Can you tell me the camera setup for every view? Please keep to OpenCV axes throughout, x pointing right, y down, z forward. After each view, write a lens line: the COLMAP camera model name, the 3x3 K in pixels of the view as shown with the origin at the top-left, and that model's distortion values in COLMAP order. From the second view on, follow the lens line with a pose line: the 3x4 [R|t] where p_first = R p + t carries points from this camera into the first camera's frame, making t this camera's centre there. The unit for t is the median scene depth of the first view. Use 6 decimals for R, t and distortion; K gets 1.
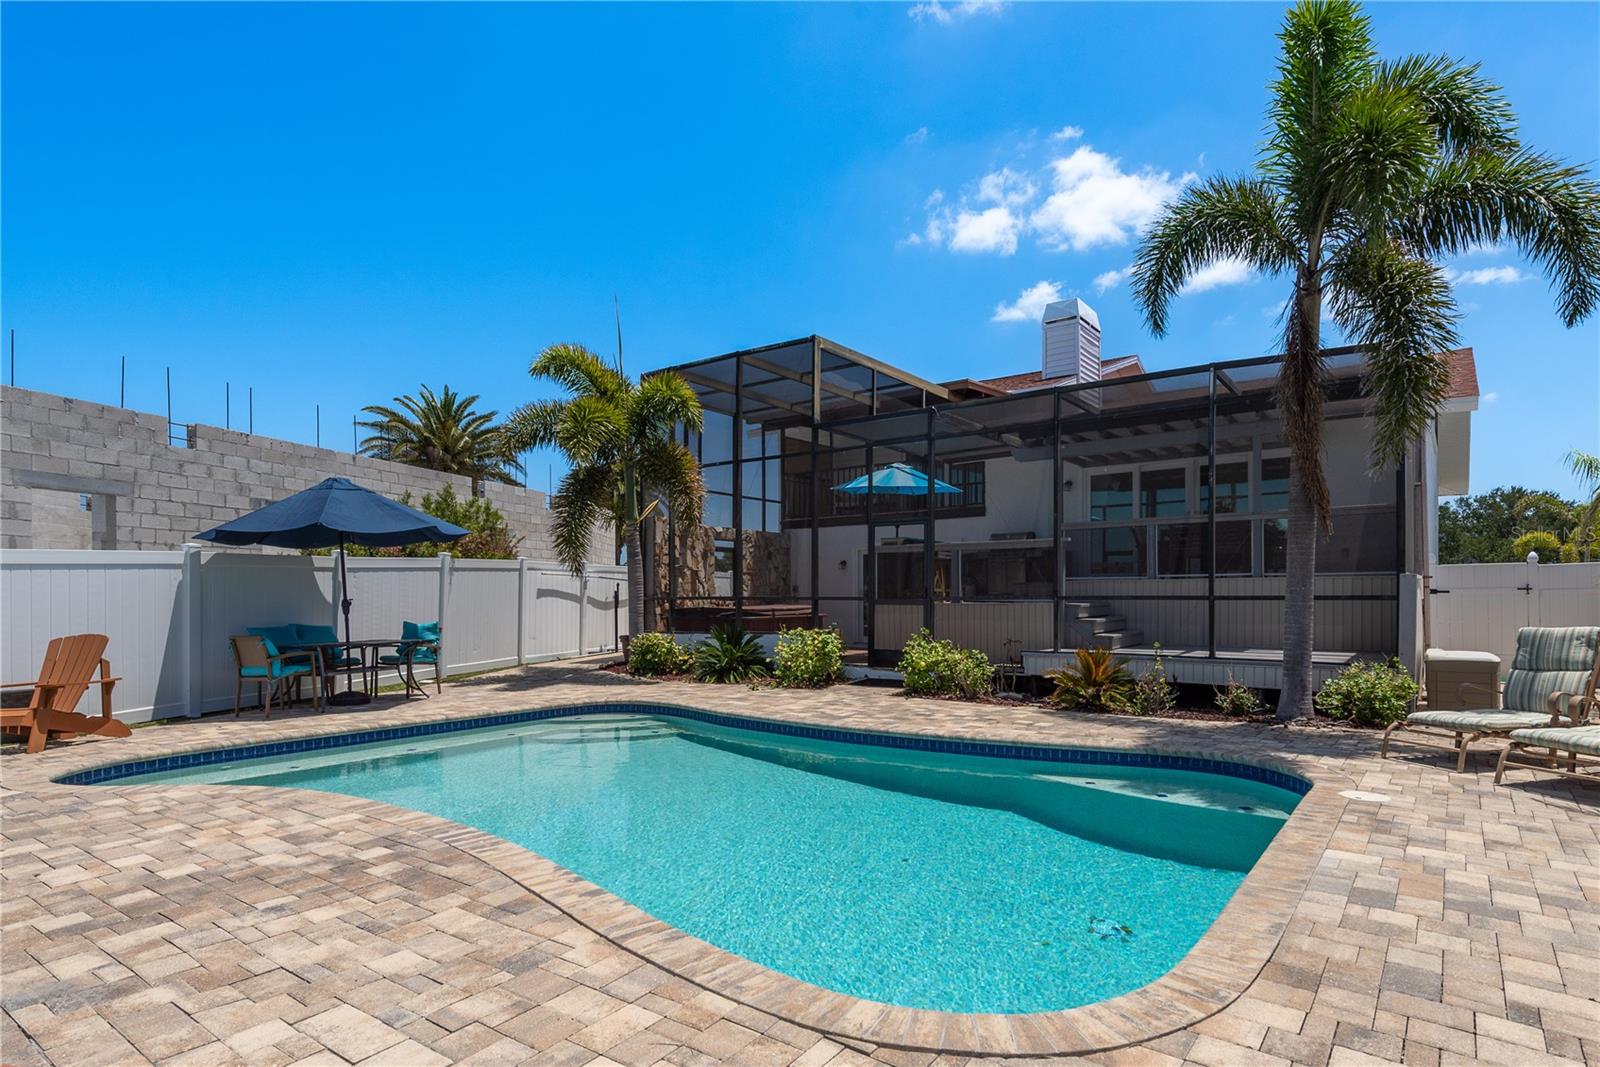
lens RADIAL K [[851.0, 0, 842.4], [0, 851.0, 596.3], [0, 0, 1]] dist [0.011955, -0.001323]
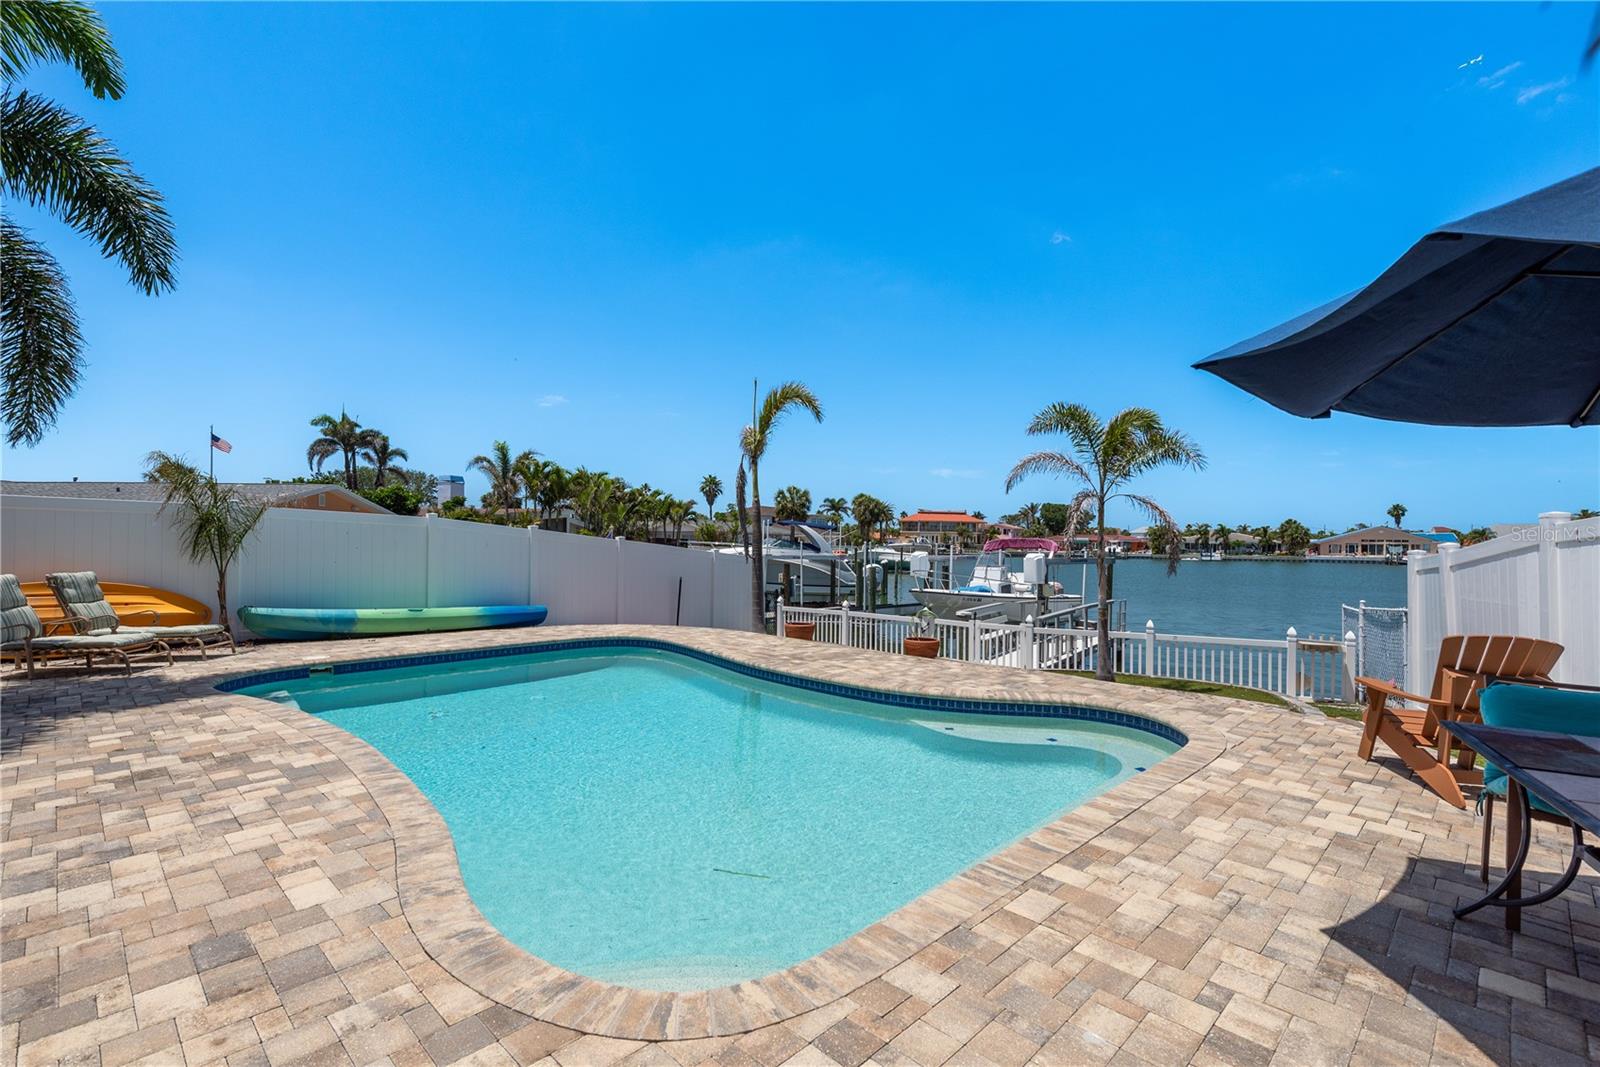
lens RADIAL K [[725.6, 0, 800.0], [0, 725.6, 533.5], [0, 0, 1]] dist [0.026166, -0.010555]
pose [[-0.987882, -0.005070, 0.155123, -0.761488], [-0.007243, 0.999883, -0.013444, -0.030267], [-0.155037, -0.014405, -0.987804, 2.679717]]
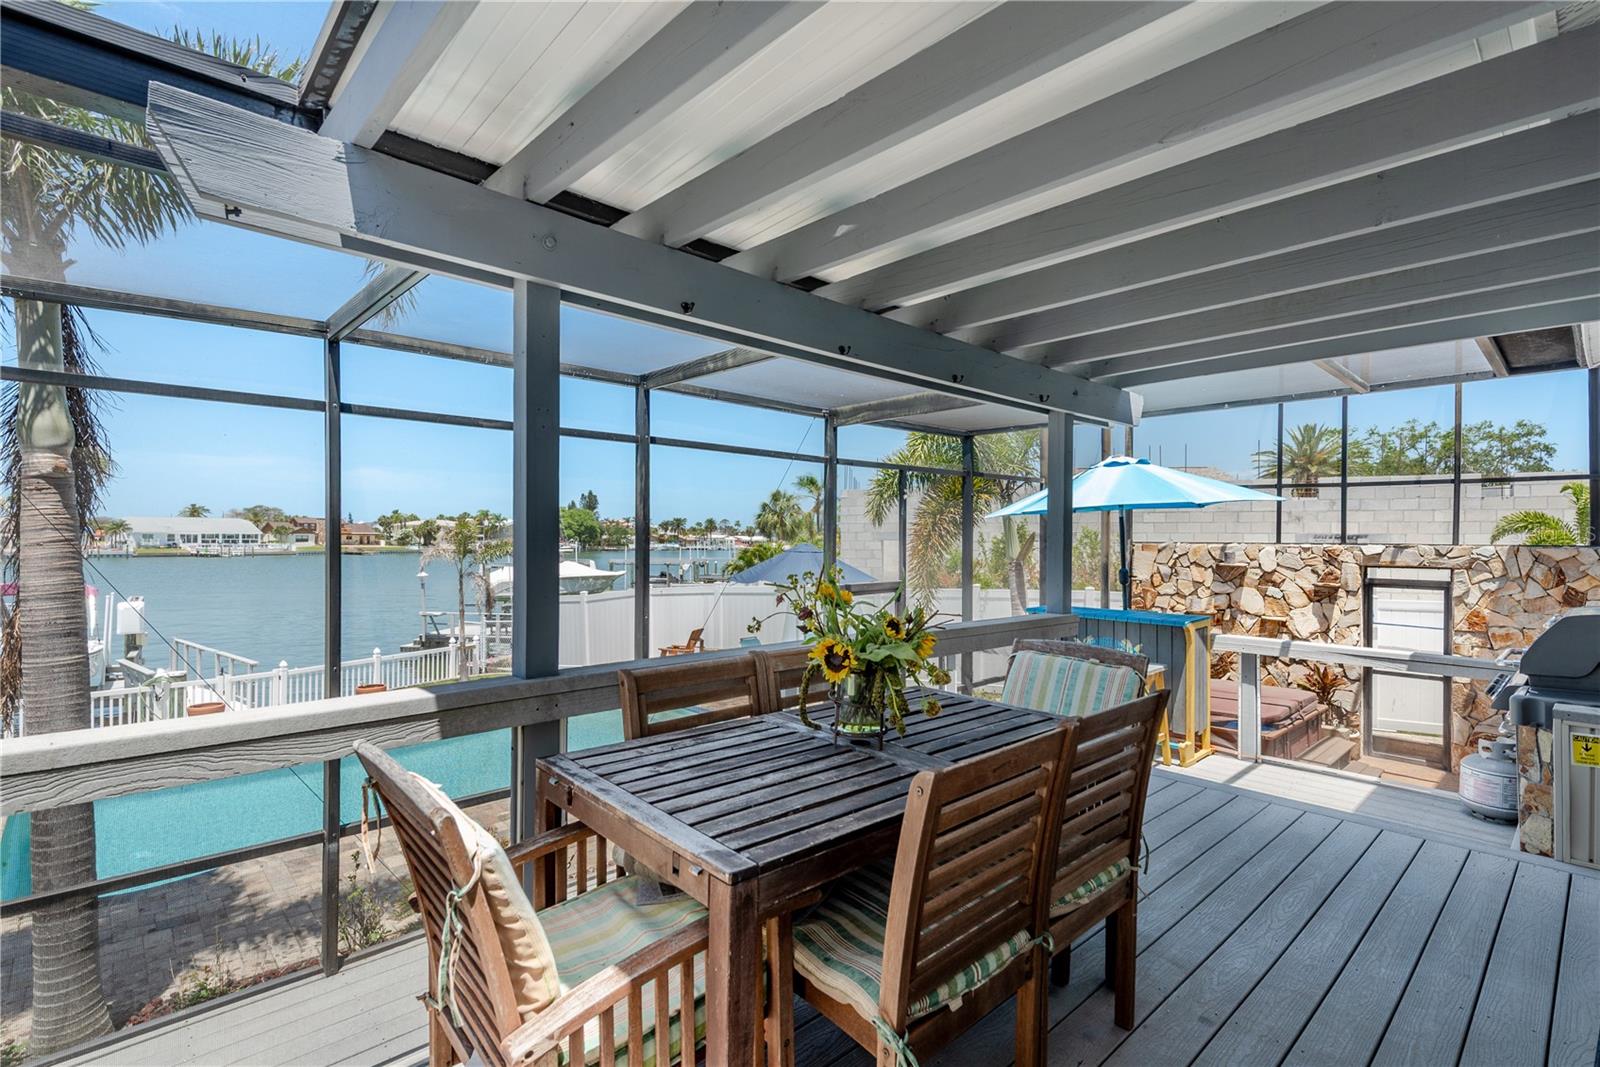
lens RADIAL K [[753.5, 0, 798.6], [0, 753.5, 539.2], [0, 0, 1]] dist [0.020141, -0.009645]
pose [[-0.200659, 0.004306, -0.979652, 1.608132], [-0.003900, 0.999979, 0.005194, -0.325727], [0.979653, 0.004863, -0.200638, 2.733533]]
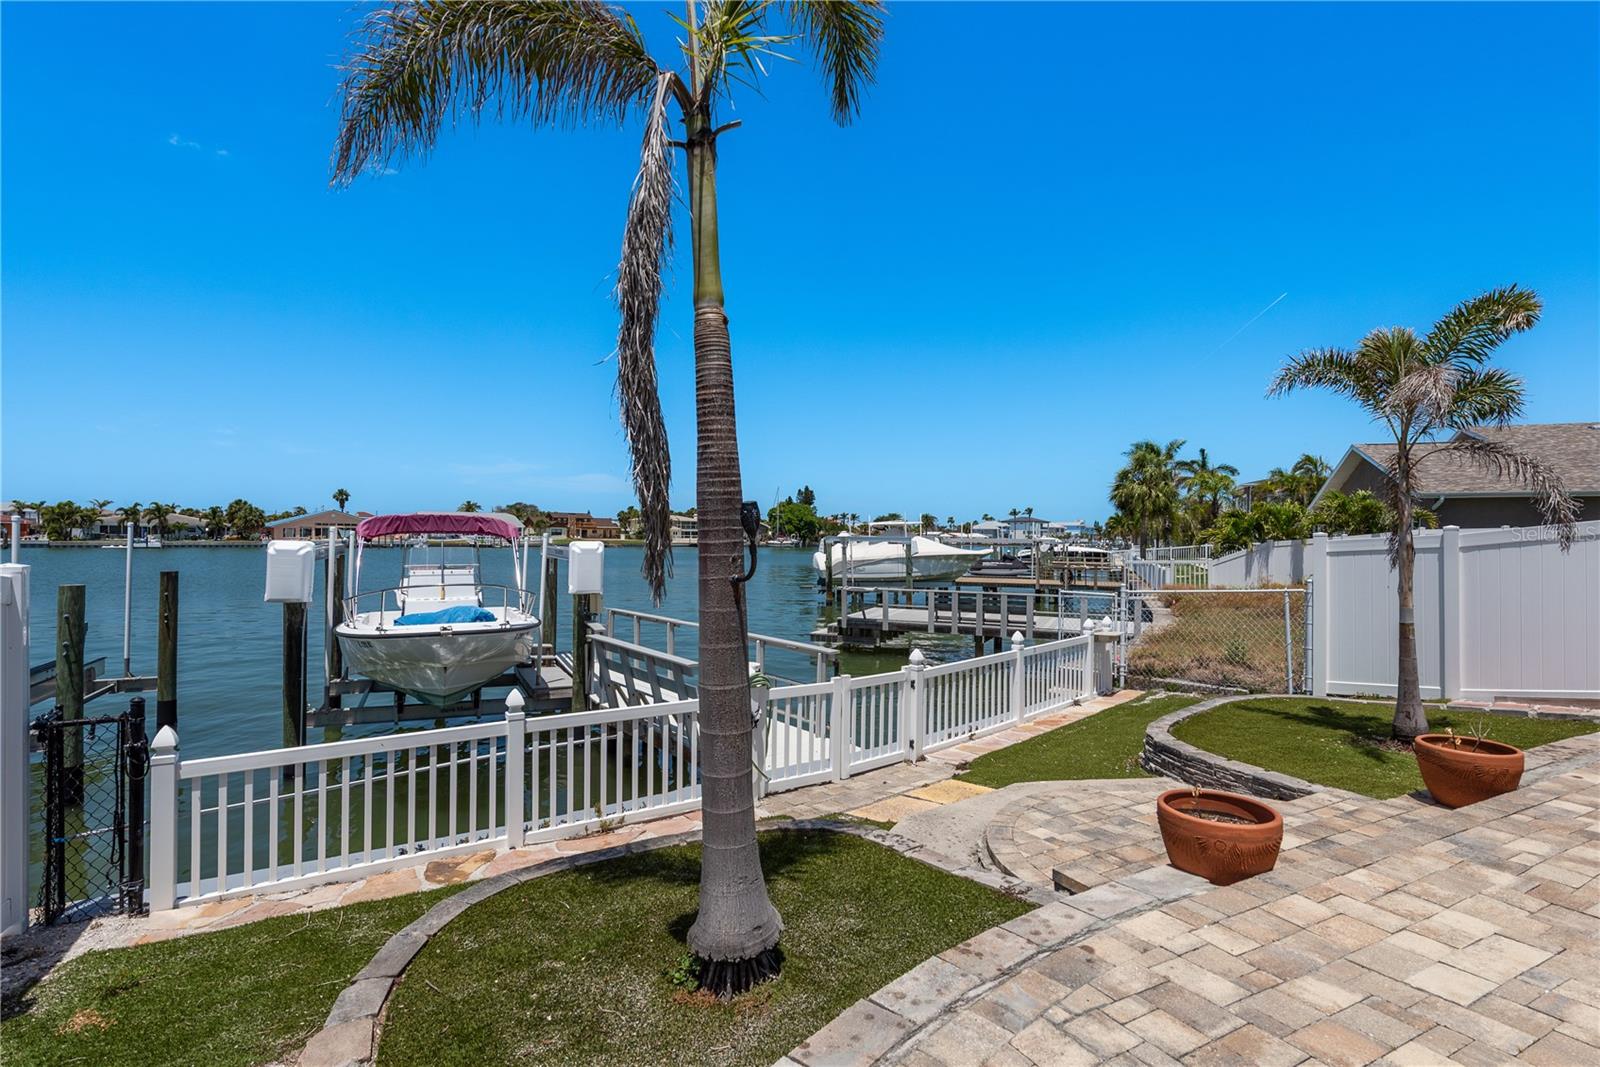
lens RADIAL K [[753.5, 0, 798.6], [0, 753.5, 539.2], [0, 0, 1]] dist [0.020141, -0.009645]
pose [[-0.435835, 0.002247, -0.900024, 0.366131], [-0.006865, 0.999959, 0.005821, -0.010509], [0.900000, 0.008716, -0.435802, 0.338167]]
